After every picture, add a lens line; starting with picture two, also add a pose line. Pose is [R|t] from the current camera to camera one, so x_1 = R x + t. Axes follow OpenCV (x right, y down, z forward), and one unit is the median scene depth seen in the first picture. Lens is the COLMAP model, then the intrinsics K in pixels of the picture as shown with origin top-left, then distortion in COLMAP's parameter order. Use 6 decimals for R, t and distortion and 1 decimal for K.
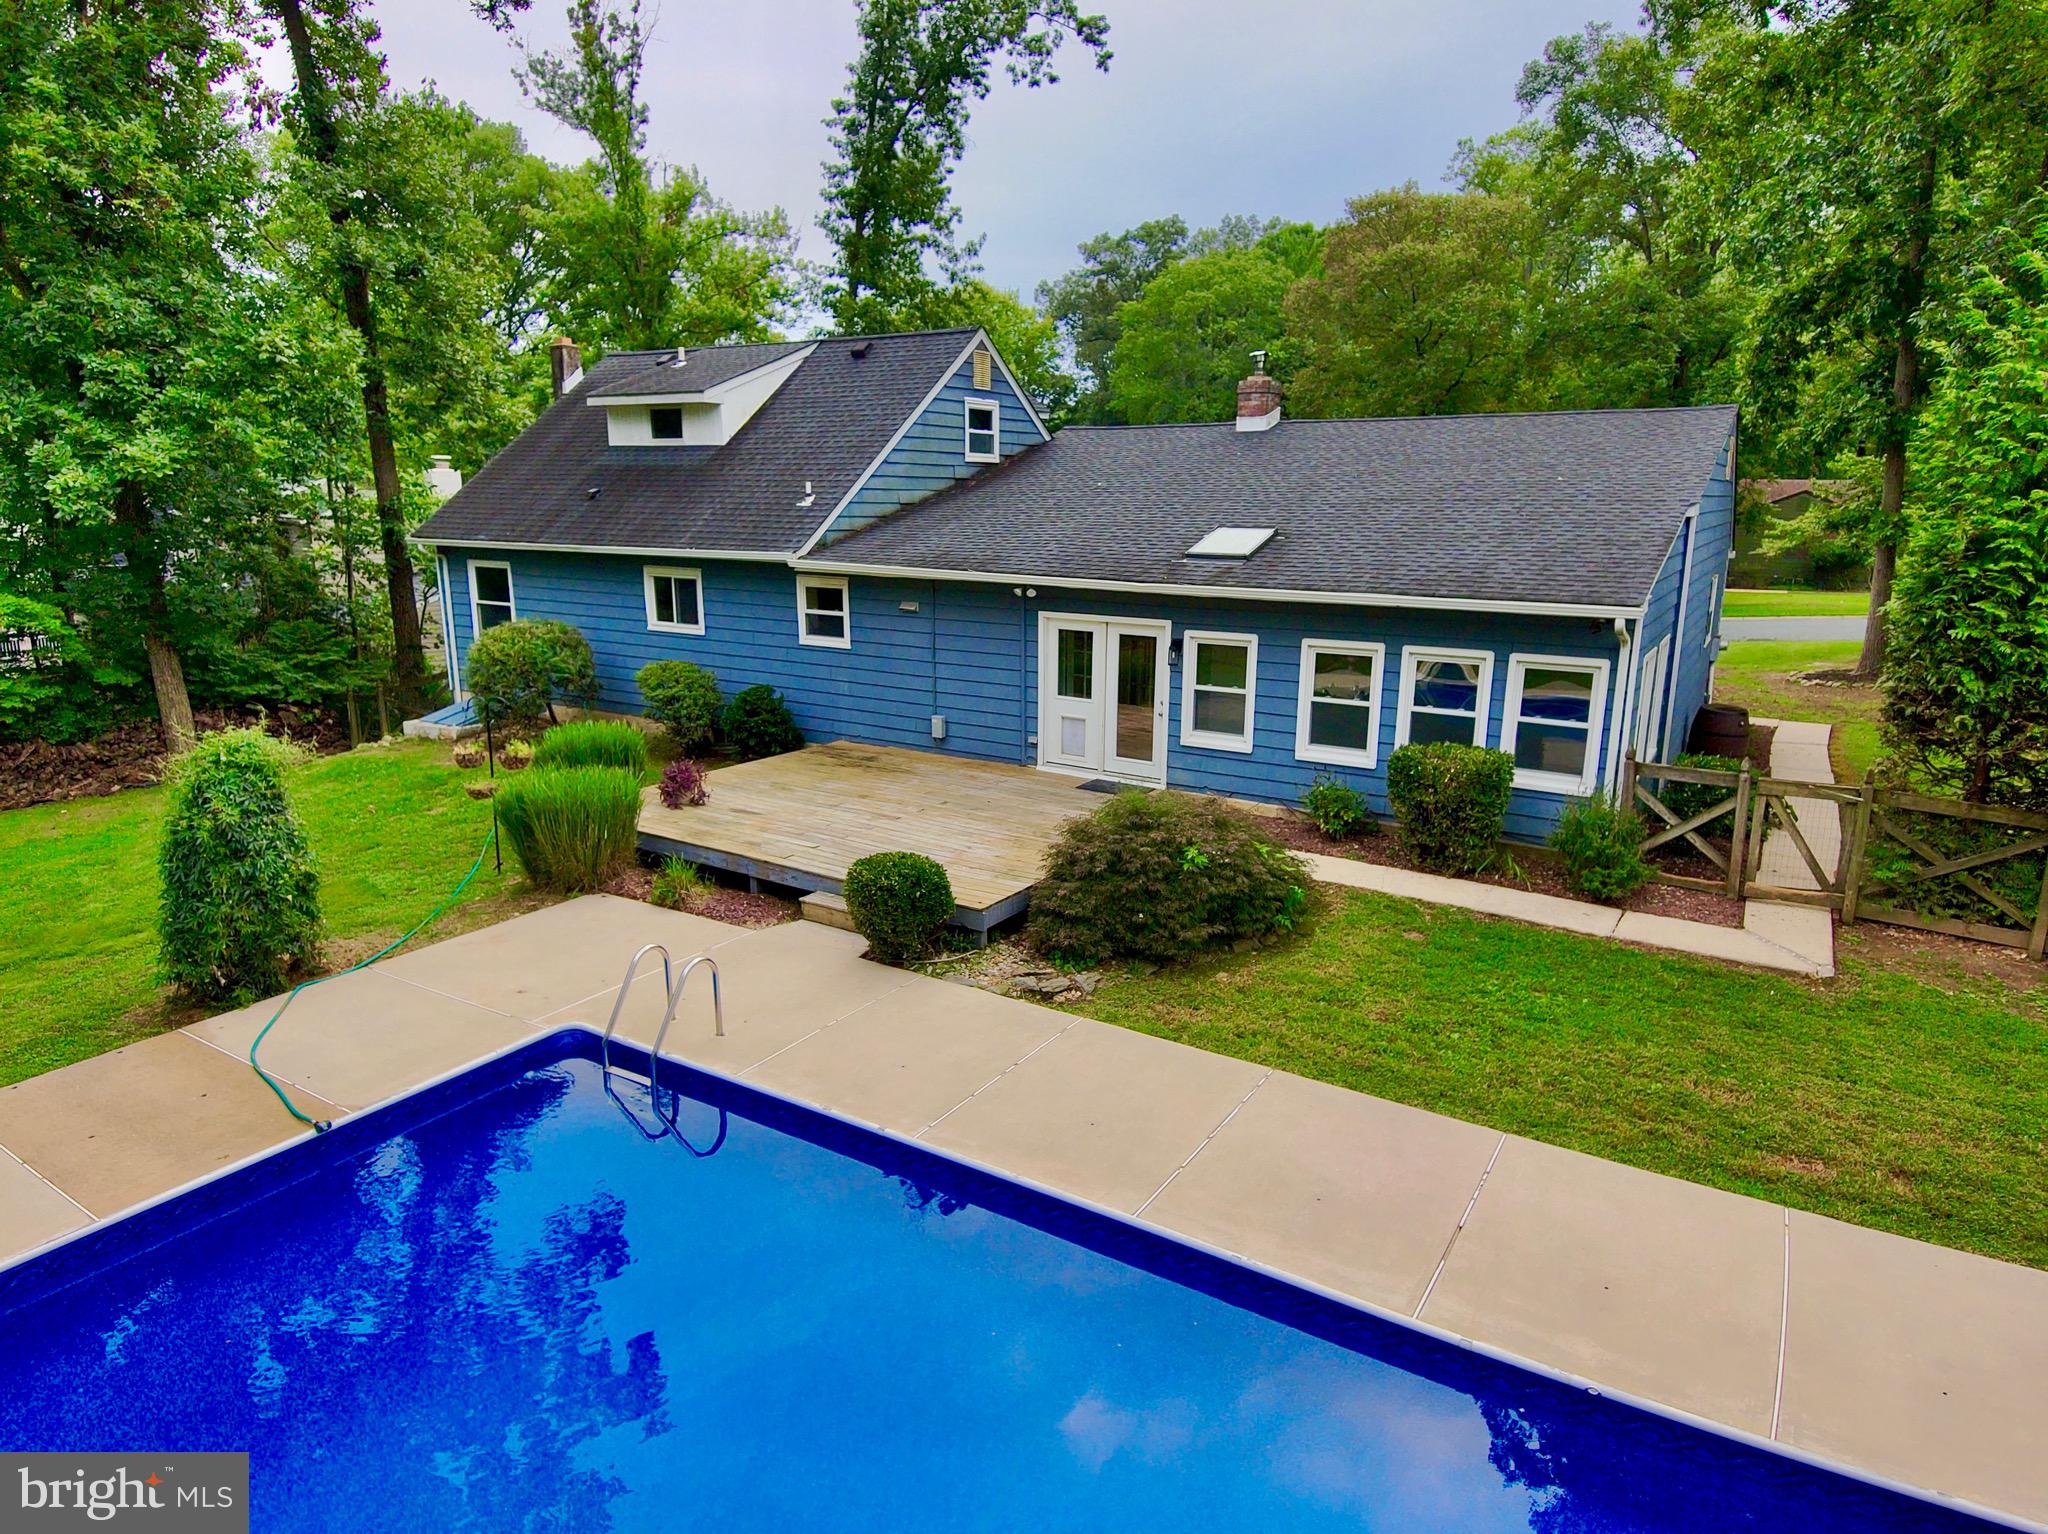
lens RADIAL K [[1202.4, 0, 1024.9], [0, 1202.4, 766.6], [0, 0, 1]] dist [0.105077, -0.145987]
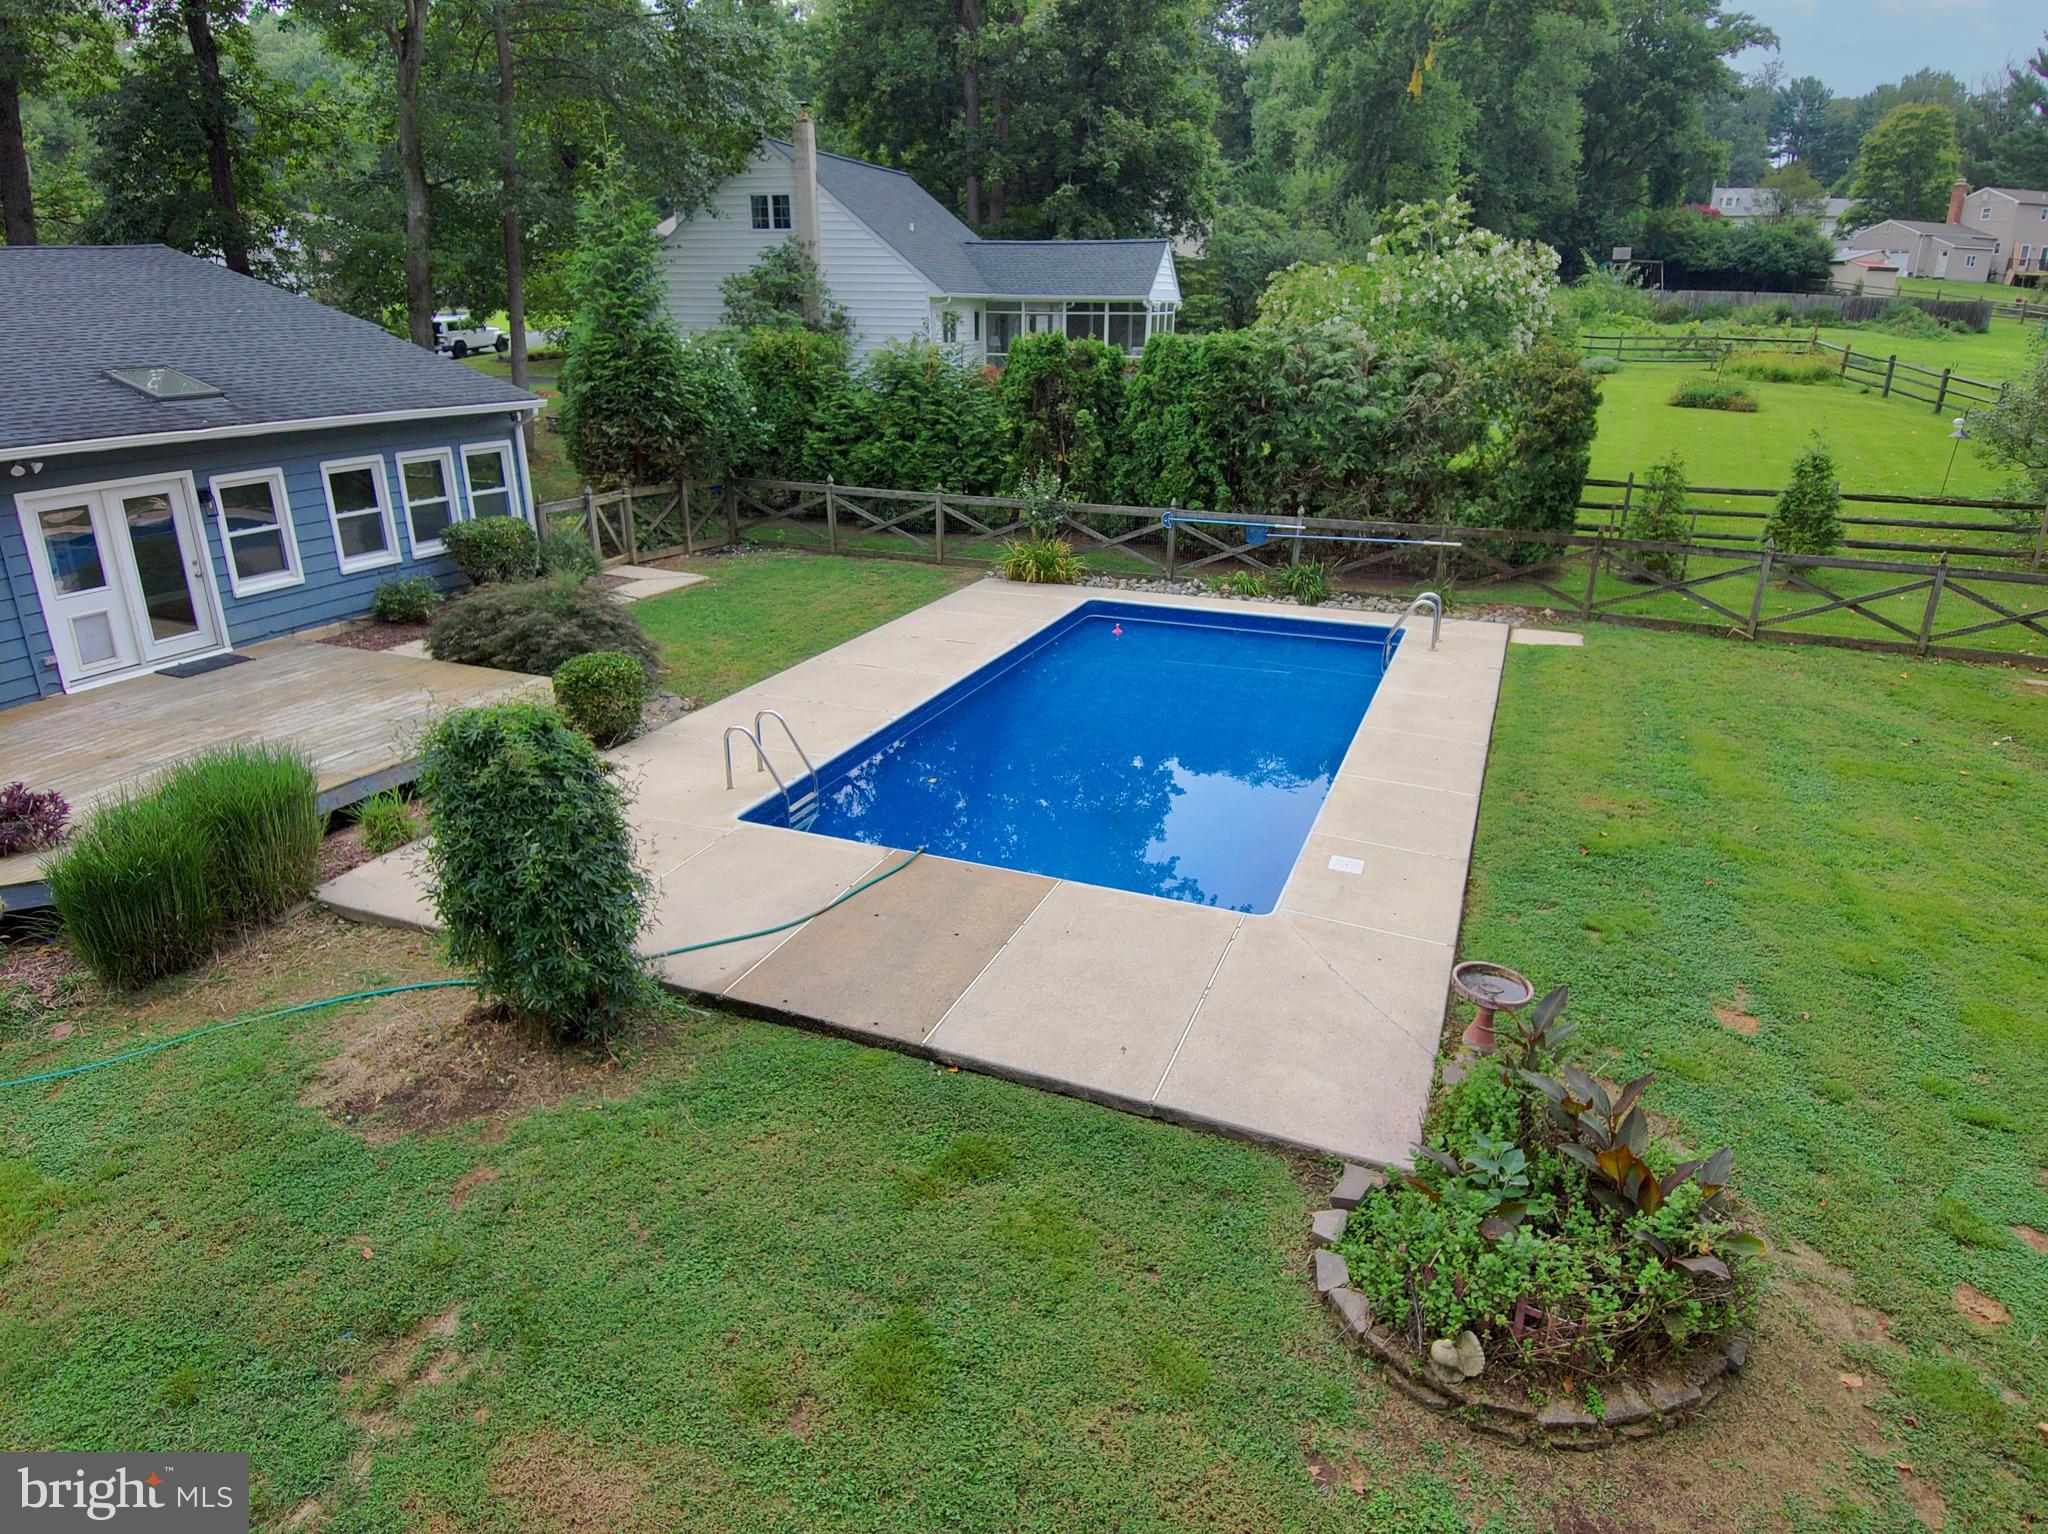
lens RADIAL K [[1202.4, 0, 1024.9], [0, 1202.4, 766.6], [0, 0, 1]] dist [0.105077, -0.145987]
pose [[-0.169648, -0.354198, 0.919654, -0.889049], [0.215627, 0.897229, 0.385338, -0.133238], [-0.961626, 0.263674, -0.075838, 0.490018]]
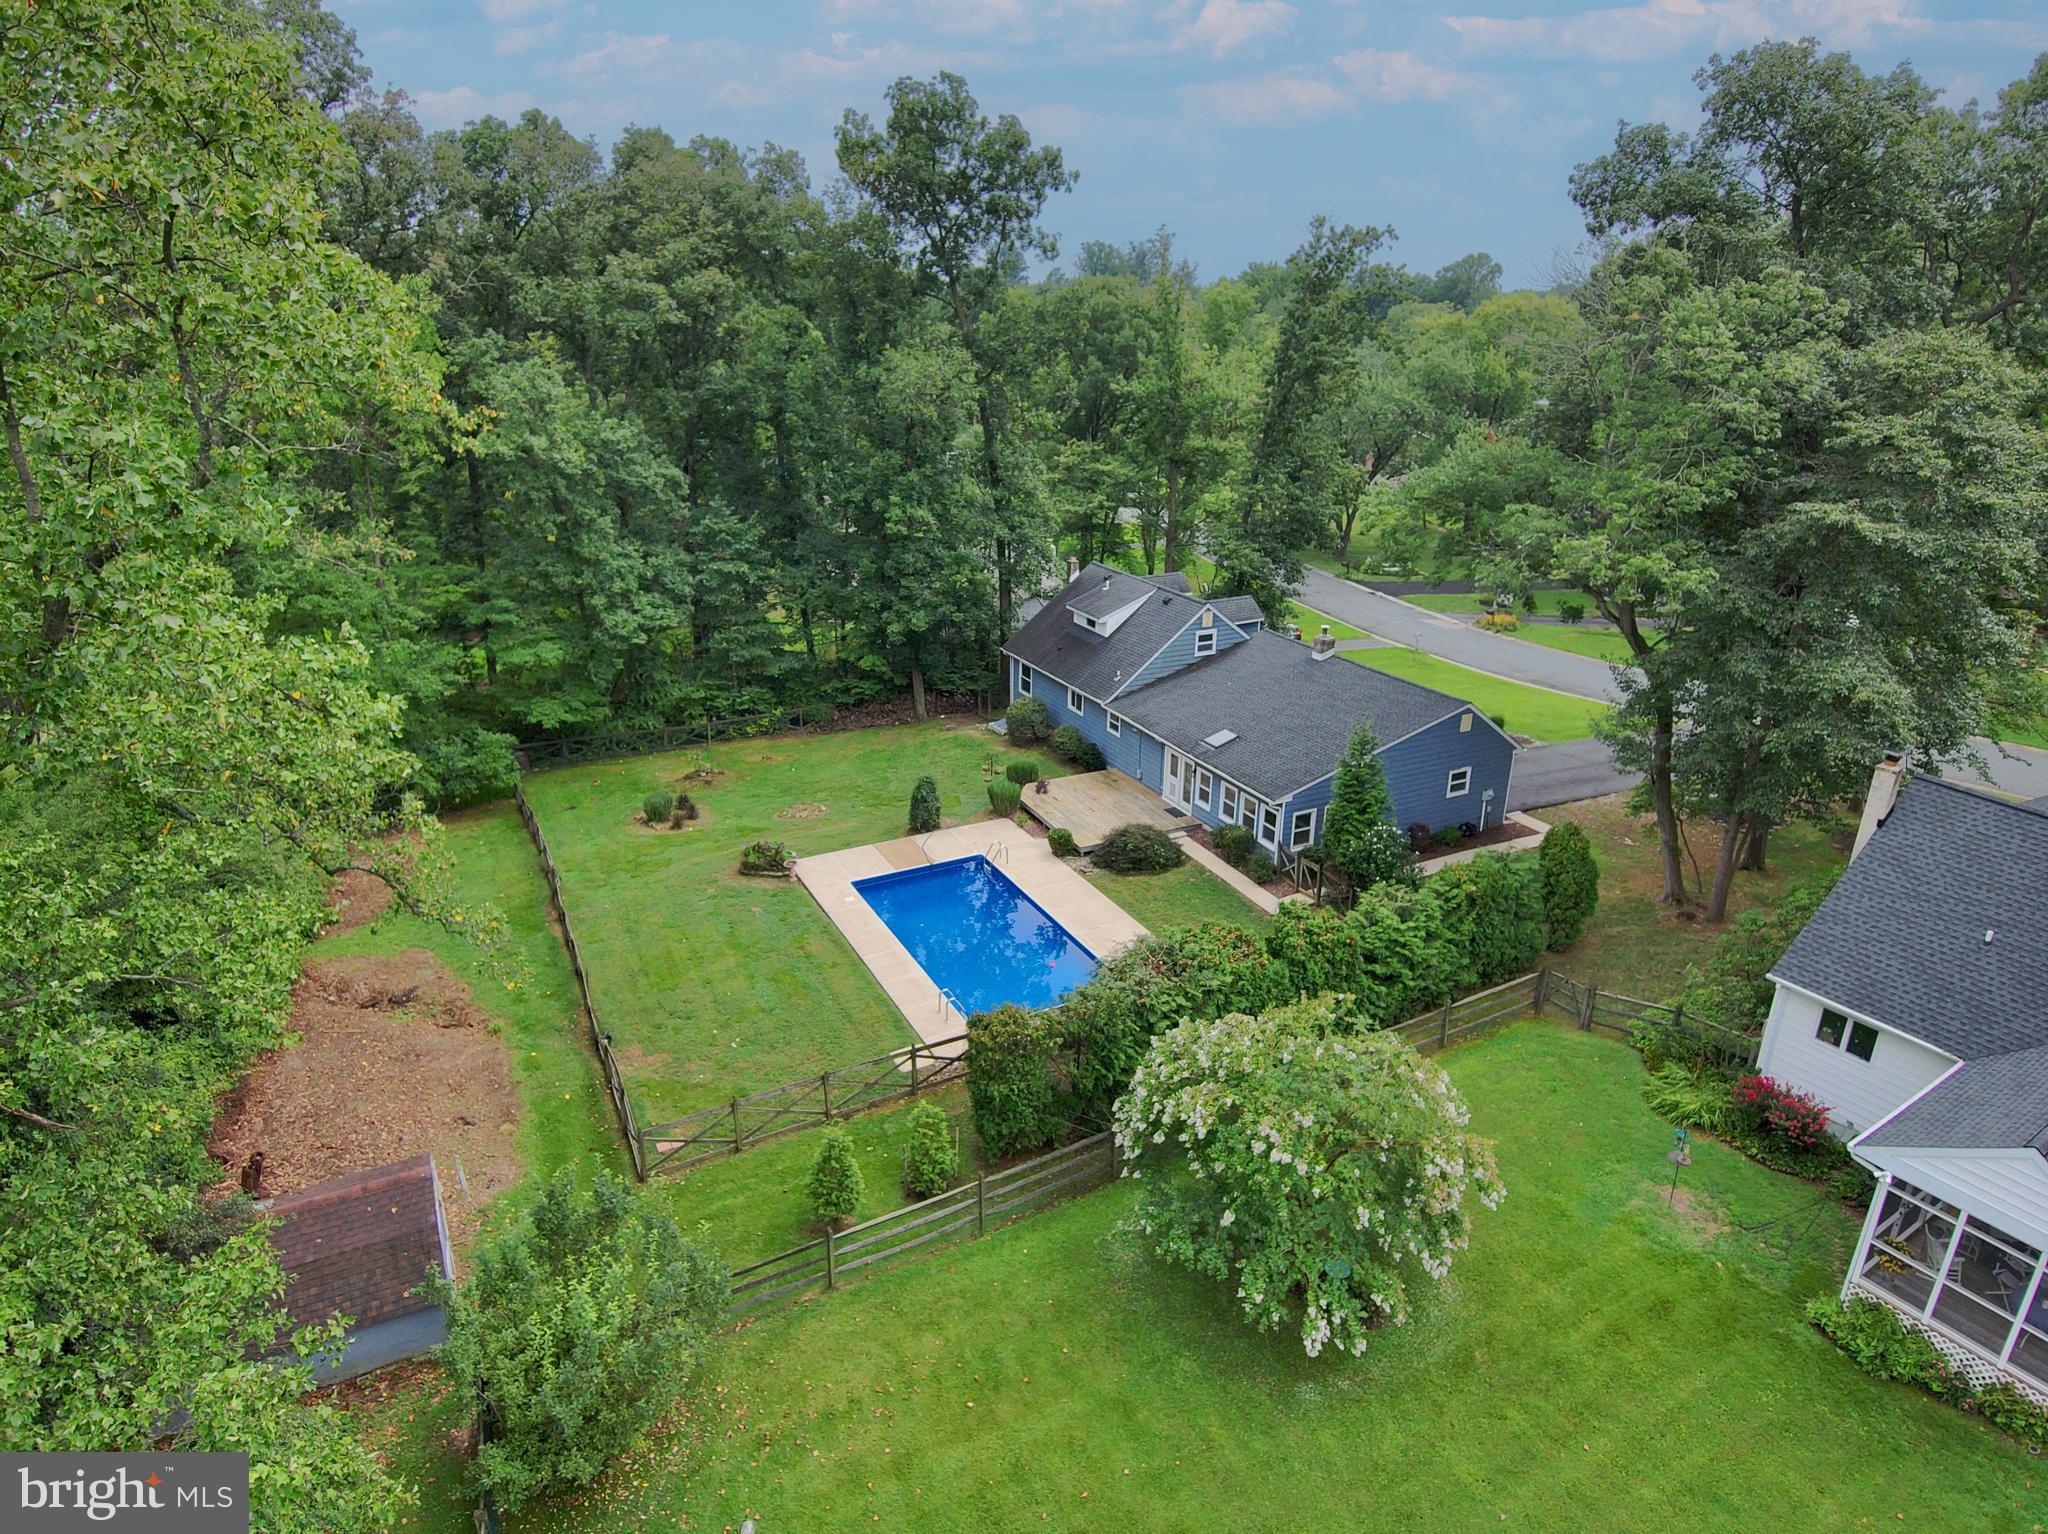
lens RADIAL K [[1202.4, 0, 1024.9], [0, 1202.4, 766.6], [0, 0, 1]] dist [0.105077, -0.145987]
pose [[0.861025, 0.182756, -0.474590, 1.110538], [-0.115762, 0.979133, 0.167025, -0.528271], [0.495212, -0.088873, 0.864214, -1.669944]]
